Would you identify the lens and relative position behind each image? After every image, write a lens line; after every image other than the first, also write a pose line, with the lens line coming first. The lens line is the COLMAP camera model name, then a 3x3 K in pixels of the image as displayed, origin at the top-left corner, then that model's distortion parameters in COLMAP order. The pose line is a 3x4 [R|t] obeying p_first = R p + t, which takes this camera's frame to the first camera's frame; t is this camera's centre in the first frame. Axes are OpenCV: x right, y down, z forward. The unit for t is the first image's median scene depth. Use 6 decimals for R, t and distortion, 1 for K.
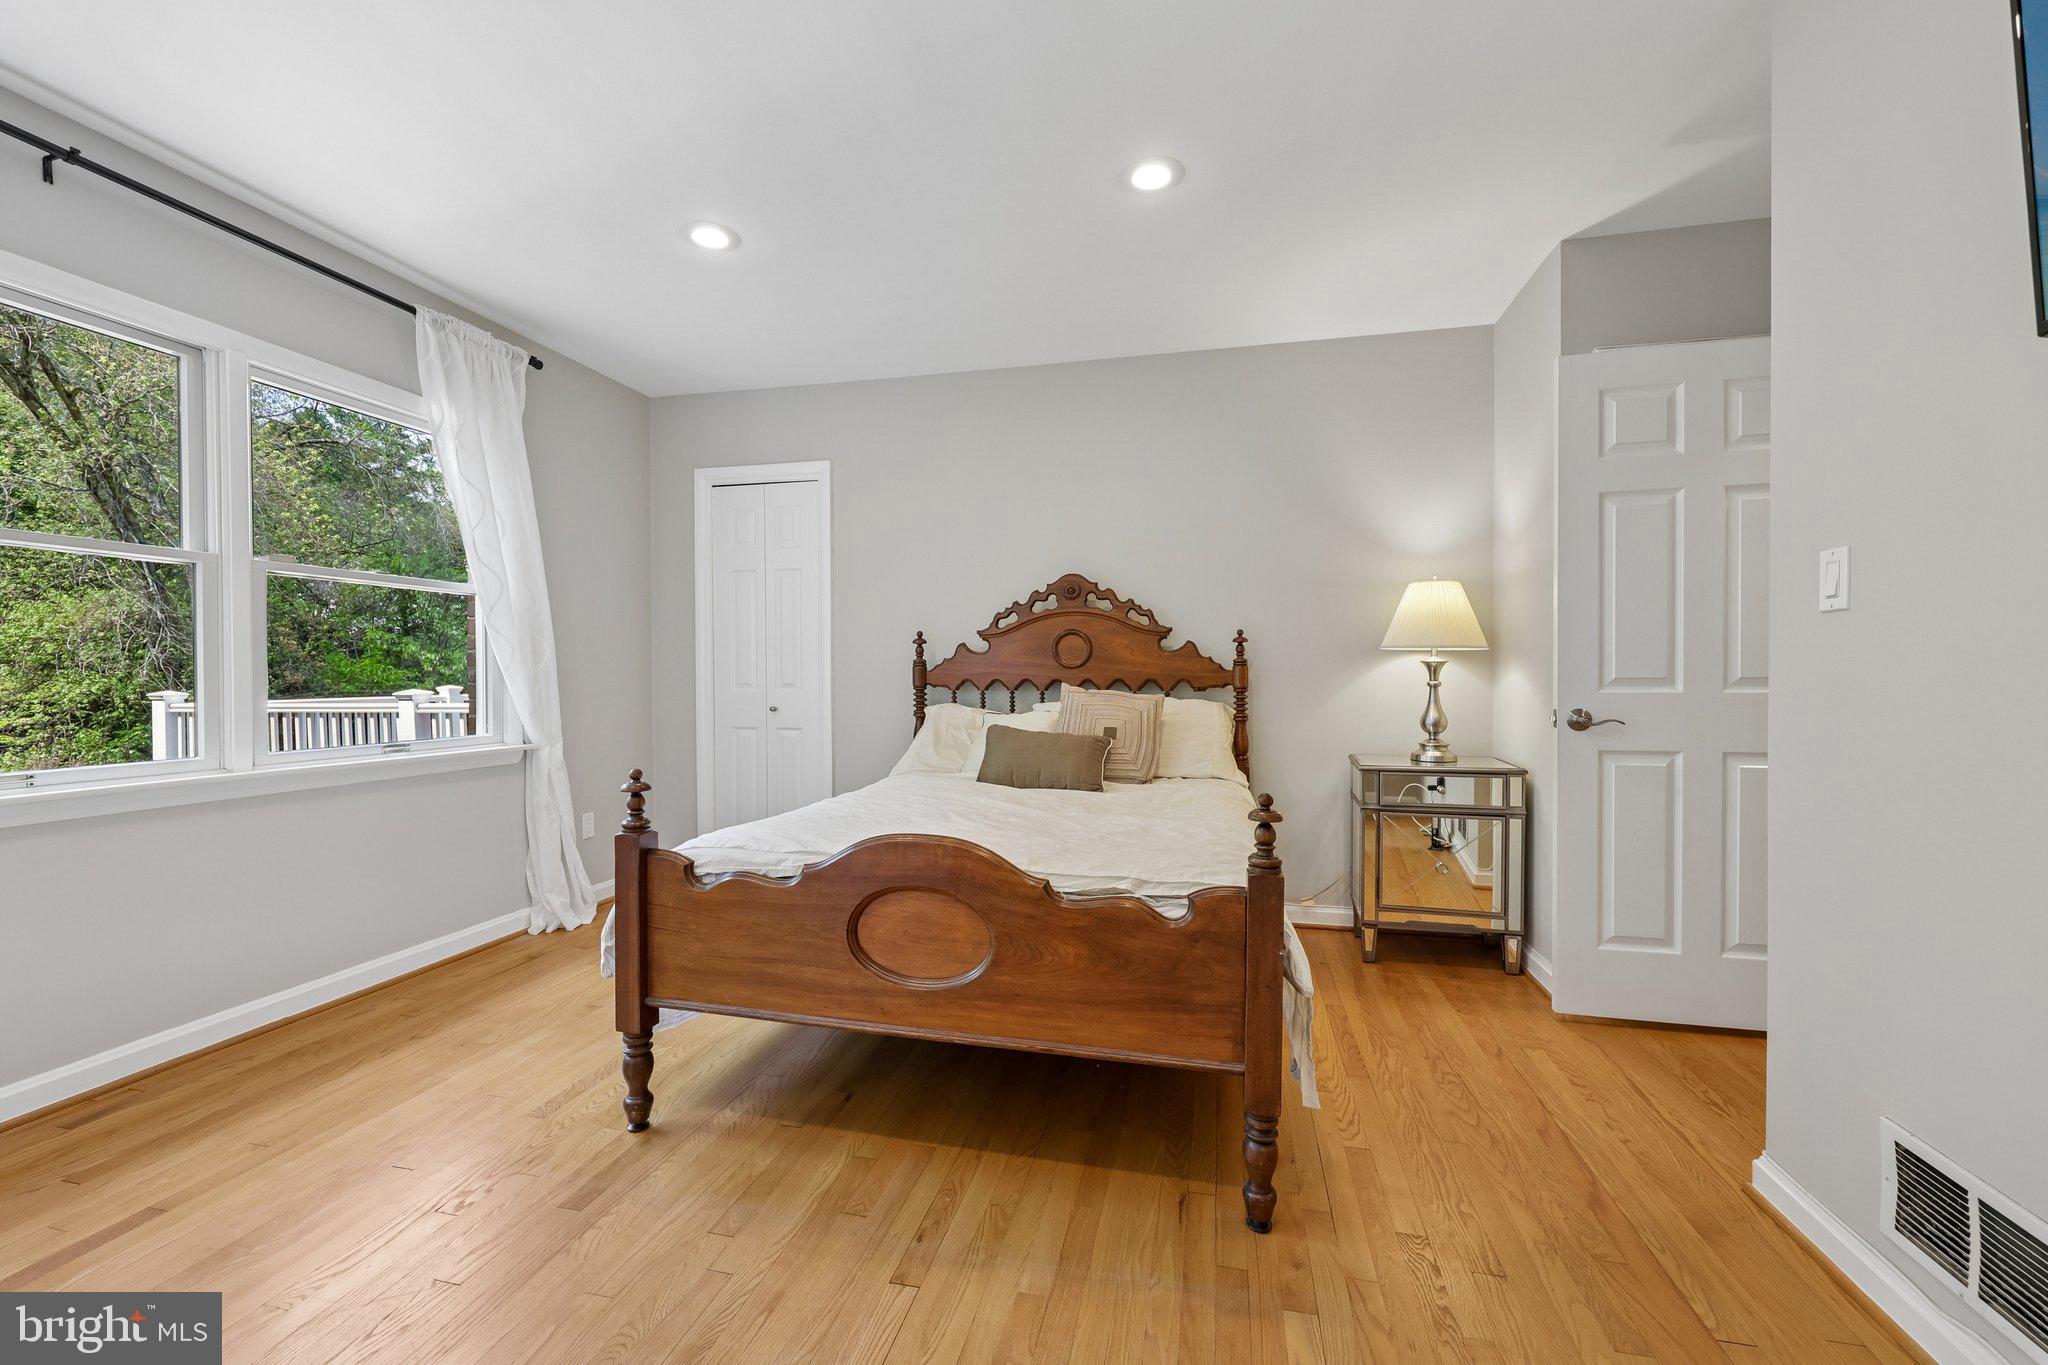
lens RADIAL K [[824.7, 0, 1029.8], [0, 824.7, 679.2], [0, 0, 1]] dist [0.002260, 0.000651]
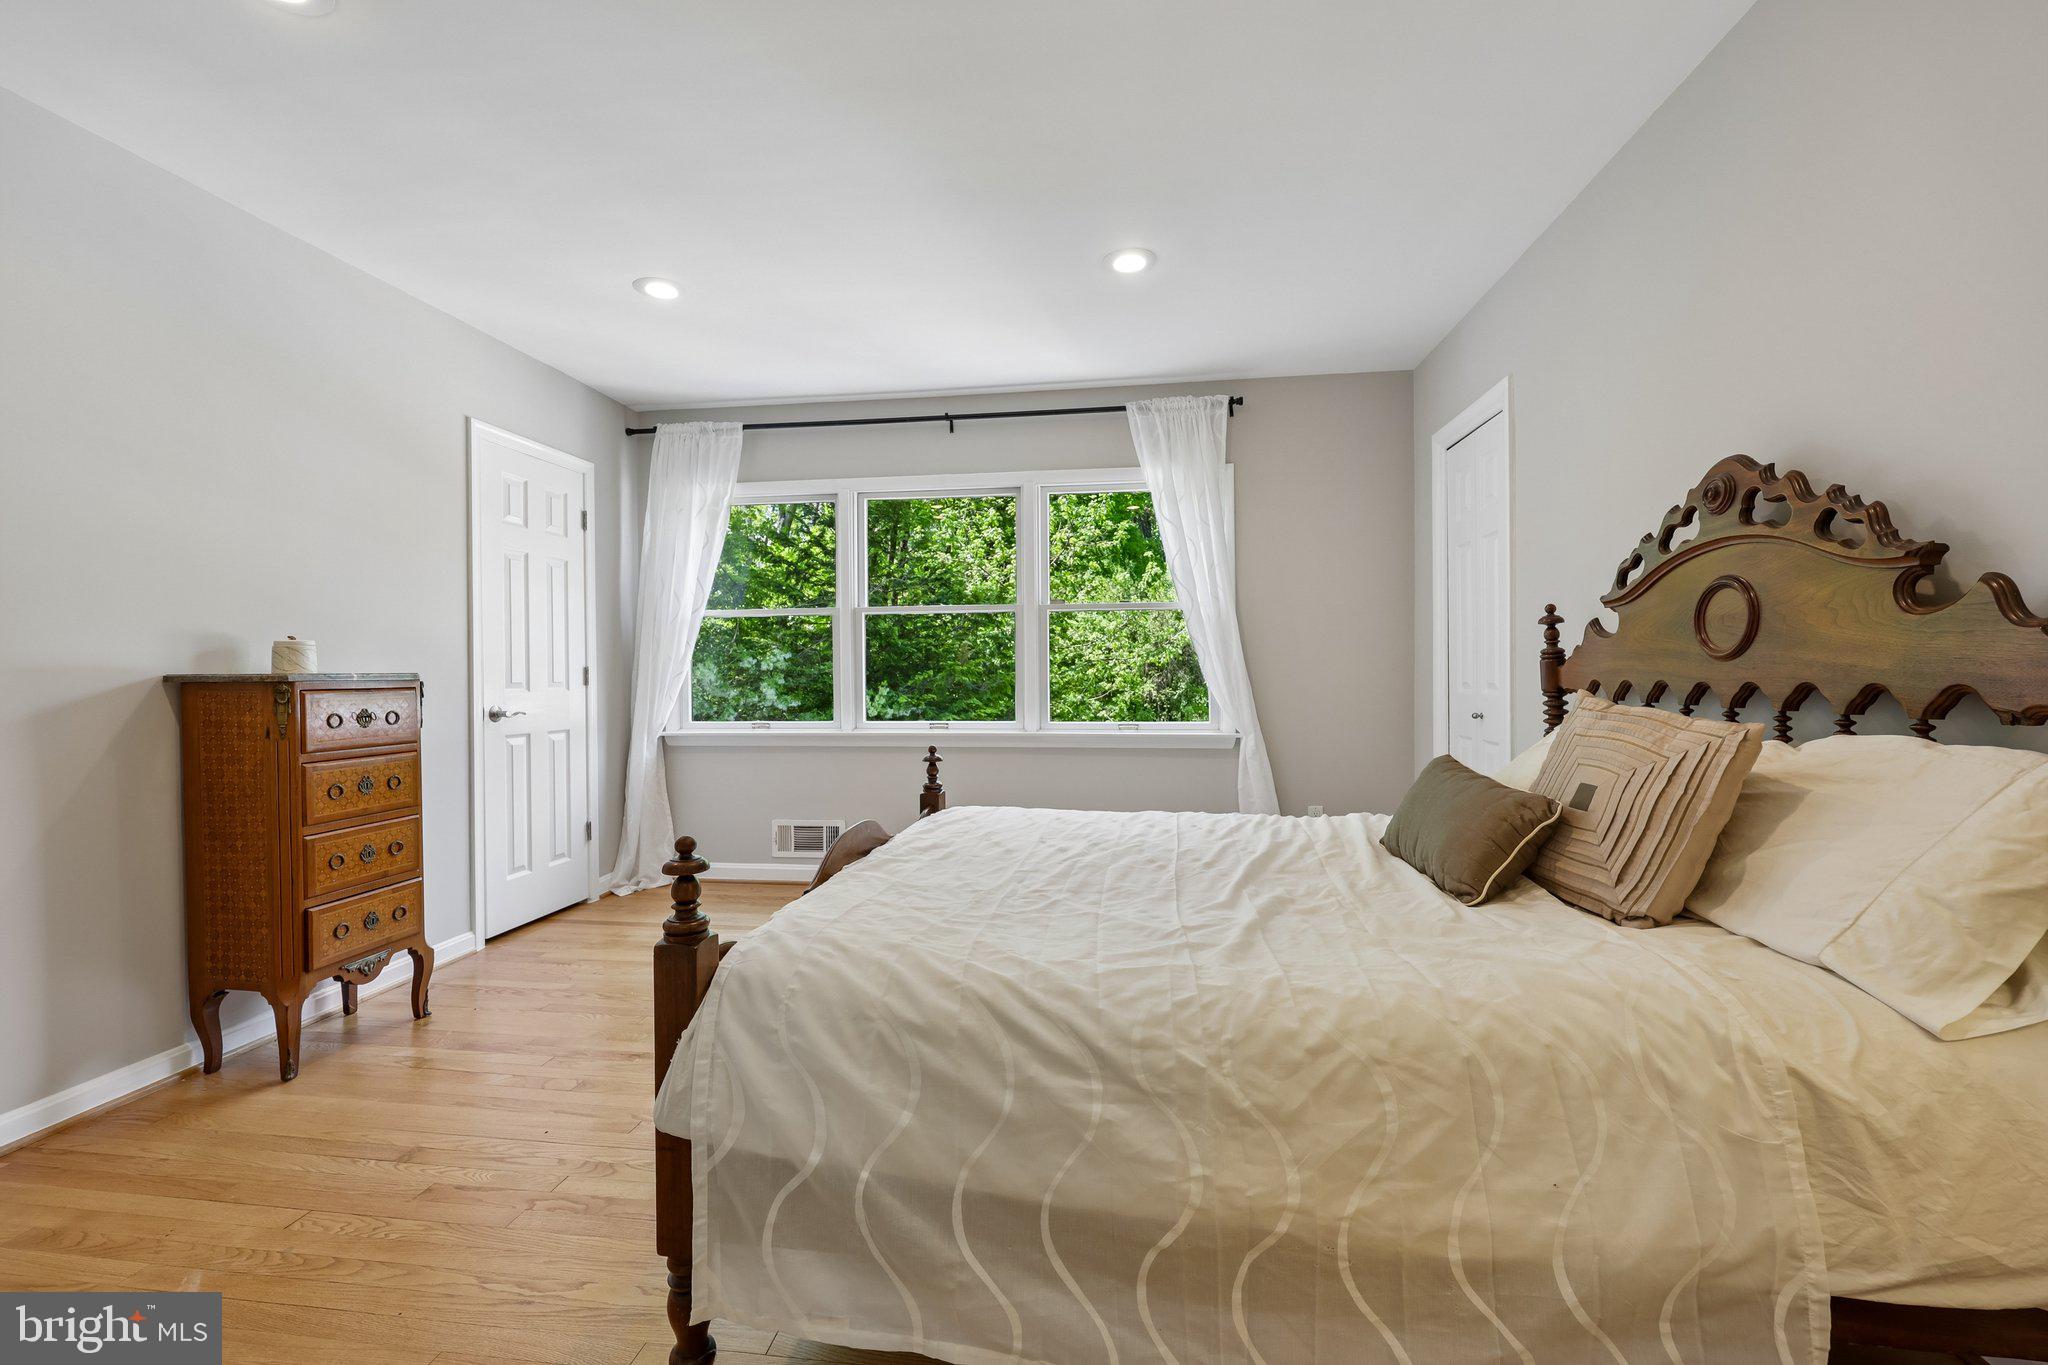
lens RADIAL K [[824.7, 0, 1027.8], [0, 824.7, 682.2], [0, 0, 1]] dist [0.002260, 0.000651]
pose [[0.094439, 0.011857, -0.995460, 0.590355], [0.000871, 0.999928, 0.011992, -0.007426], [0.995530, -0.001999, 0.094421, 0.686169]]
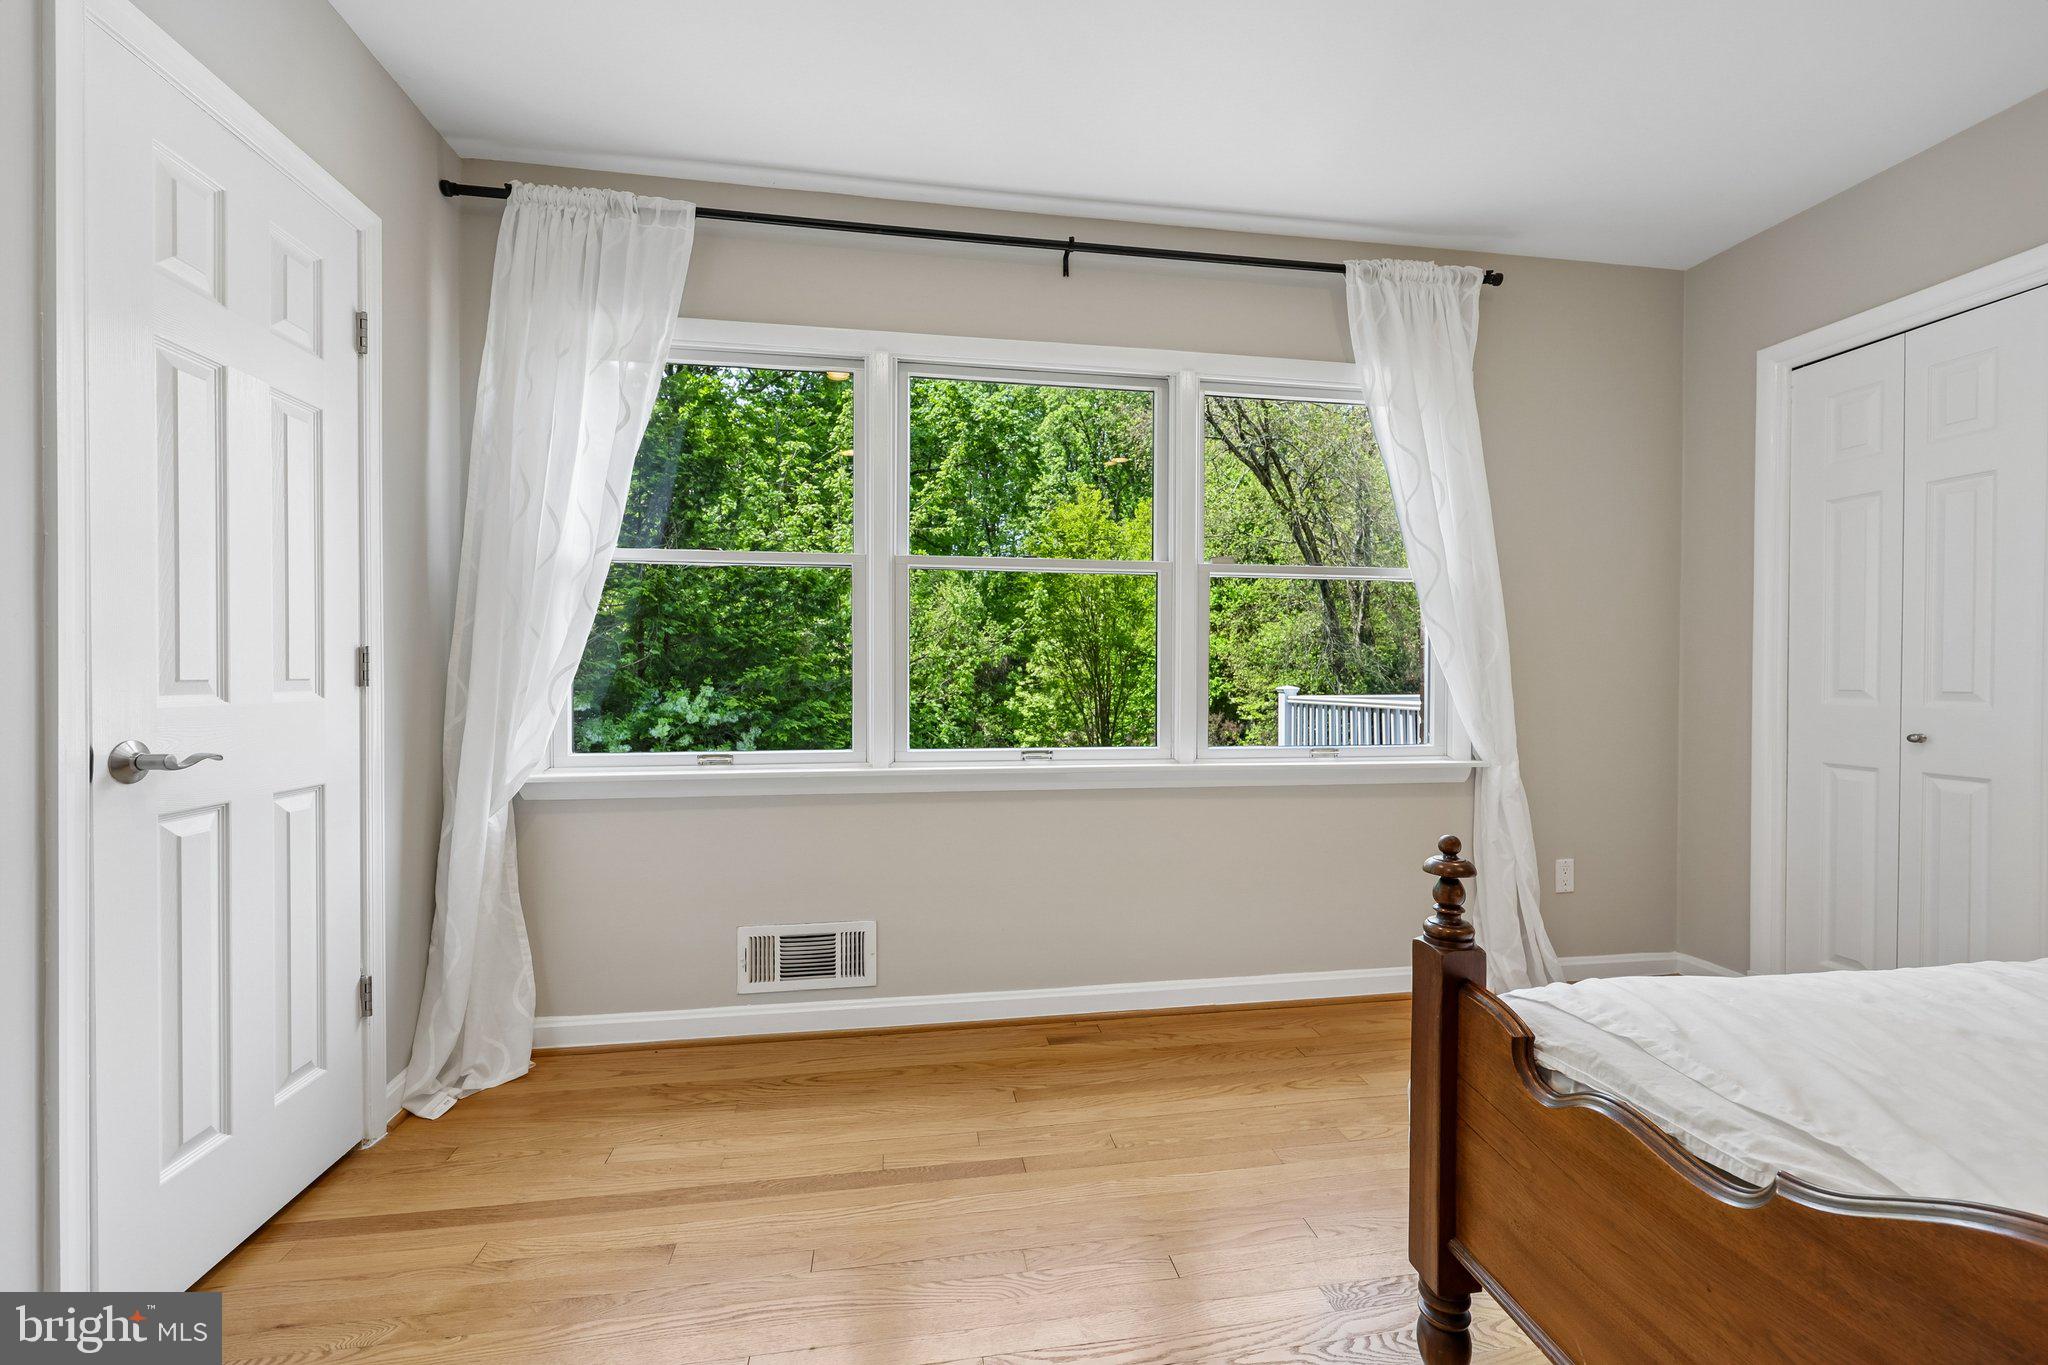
lens RADIAL K [[824.7, 0, 1030.3], [0, 824.7, 682.0], [0, 0, 1]] dist [0.002260, 0.000651]
pose [[0.376081, 0.014375, -0.926475, -0.032532], [-0.010140, 0.999884, 0.011398, -0.002536], [0.926531, 0.005108, 0.376183, 0.336773]]
